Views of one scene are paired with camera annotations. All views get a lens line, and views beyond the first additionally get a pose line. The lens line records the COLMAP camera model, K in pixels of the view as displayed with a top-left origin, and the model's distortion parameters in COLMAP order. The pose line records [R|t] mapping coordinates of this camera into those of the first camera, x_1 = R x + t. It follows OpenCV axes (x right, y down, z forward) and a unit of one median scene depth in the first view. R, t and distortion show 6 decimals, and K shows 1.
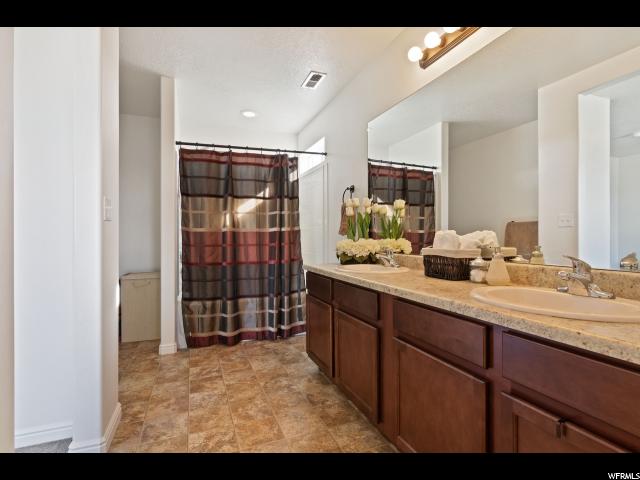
lens RADIAL K [[321.2, 0, 319.1], [0, 321.2, 237.3], [0, 0, 1]] dist [-0.001844, -0.001050]
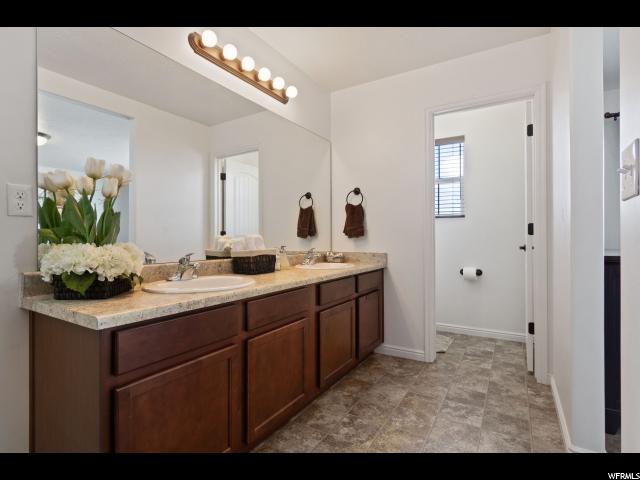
lens RADIAL K [[321.2, 0, 319.1], [0, 321.2, 237.3], [0, 0, 1]] dist [-0.001844, -0.001050]
pose [[-0.600028, 0.004457, 0.799967, -0.819137], [0.005947, 0.999982, -0.001110, -0.007985], [-0.799957, 0.004091, -0.600043, 1.803734]]
